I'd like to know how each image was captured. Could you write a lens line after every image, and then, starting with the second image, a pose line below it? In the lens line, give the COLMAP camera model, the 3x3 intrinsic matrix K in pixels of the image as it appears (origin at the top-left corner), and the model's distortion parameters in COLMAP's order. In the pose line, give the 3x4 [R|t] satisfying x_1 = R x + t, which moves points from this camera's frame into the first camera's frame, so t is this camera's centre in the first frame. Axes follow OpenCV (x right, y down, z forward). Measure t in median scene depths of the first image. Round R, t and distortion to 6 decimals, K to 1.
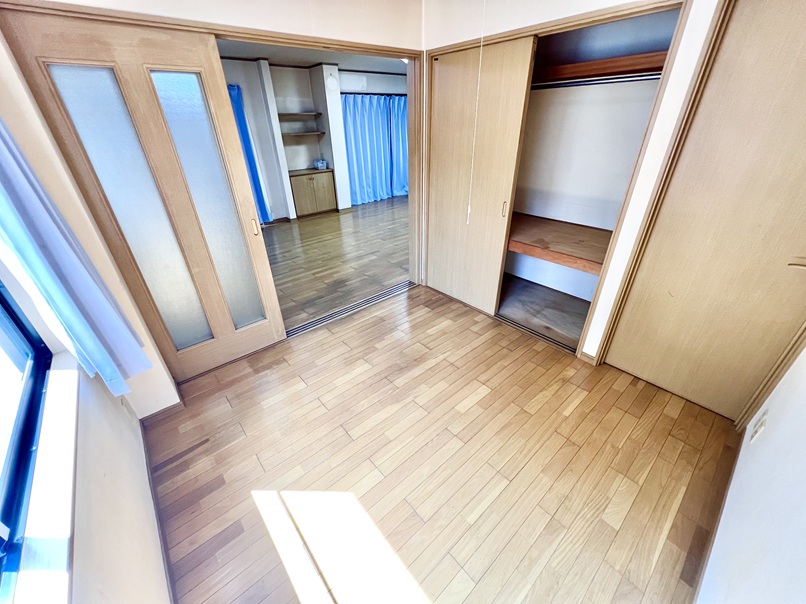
lens RADIAL K [[322.9, 0, 402.7], [0, 322.9, 302.9], [0, 0, 1]] dist [-0.003244, 0.000340]
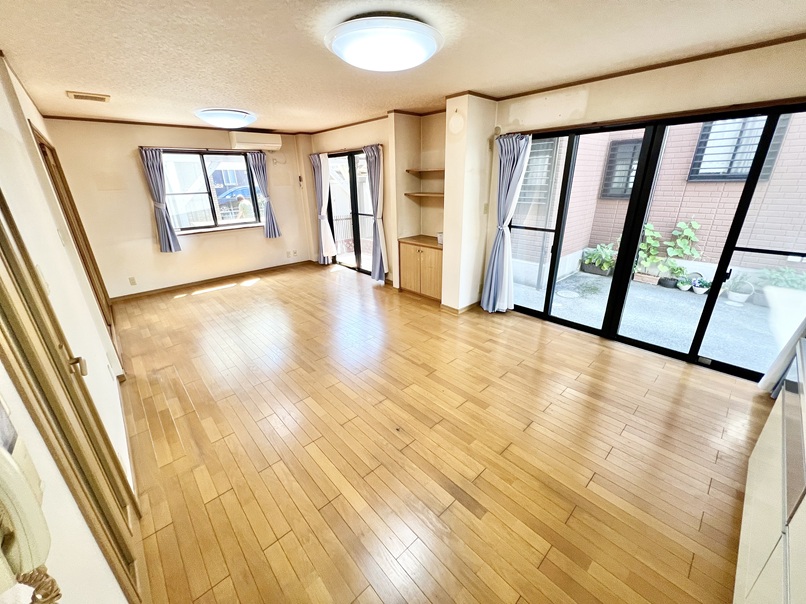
lens RADIAL K [[322.9, 0, 399.2], [0, 322.9, 300.8], [0, 0, 1]] dist [-0.003244, 0.000340]
pose [[0.030901, 0.375469, -0.926320, 0.445798], [-0.480053, 0.818451, 0.315732, -0.498471], [0.876695, 0.434926, 0.205536, 0.844331]]
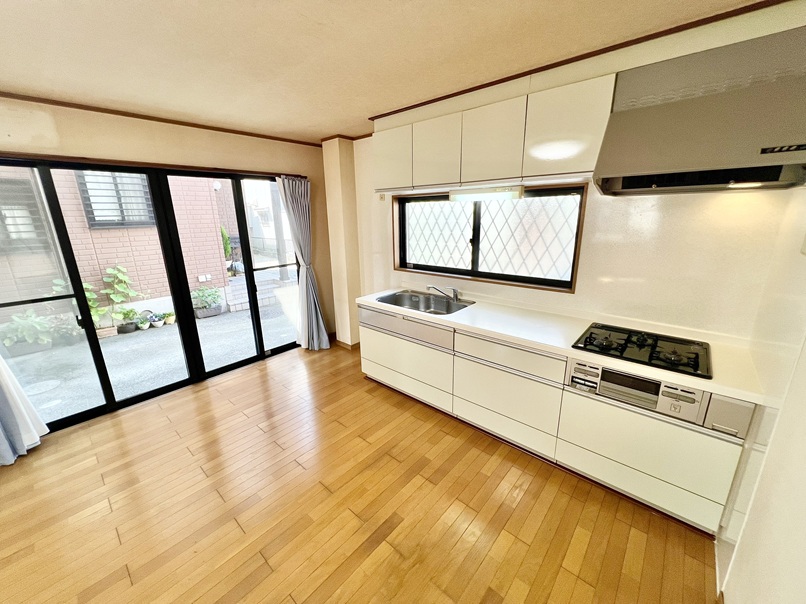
lens RADIAL K [[322.9, 0, 403.9], [0, 322.9, 300.0], [0, 0, 1]] dist [-0.003244, 0.000340]
pose [[0.990422, -0.031879, 0.134344, 0.230150], [0.065482, 0.965050, -0.253753, -0.412043], [-0.121559, 0.260119, 0.957894, 0.704734]]
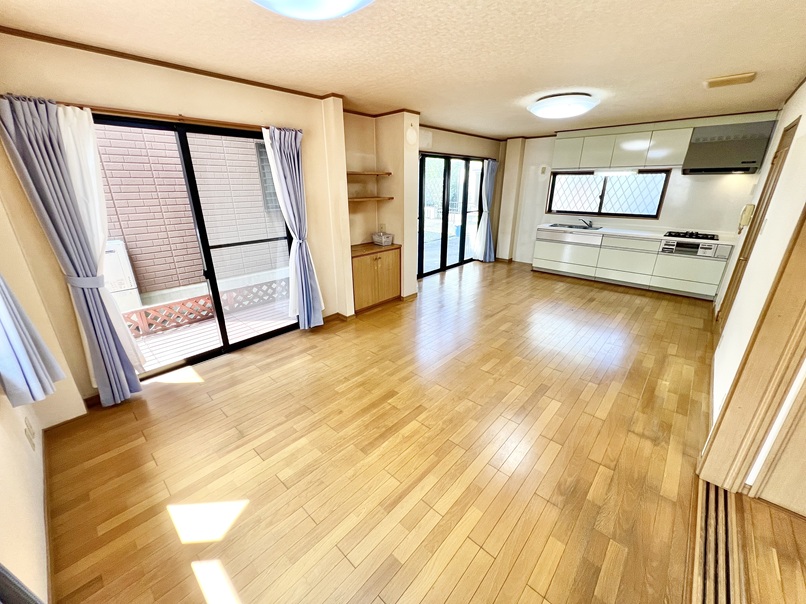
lens RADIAL K [[322.9, 0, 402.7], [0, 322.9, 300.7], [0, 0, 1]] dist [-0.003244, 0.000340]
pose [[0.992738, -0.022164, 0.118238, -0.306527], [0.042109, 0.984722, -0.168967, -0.171827], [-0.112686, 0.172719, 0.978504, 0.317117]]
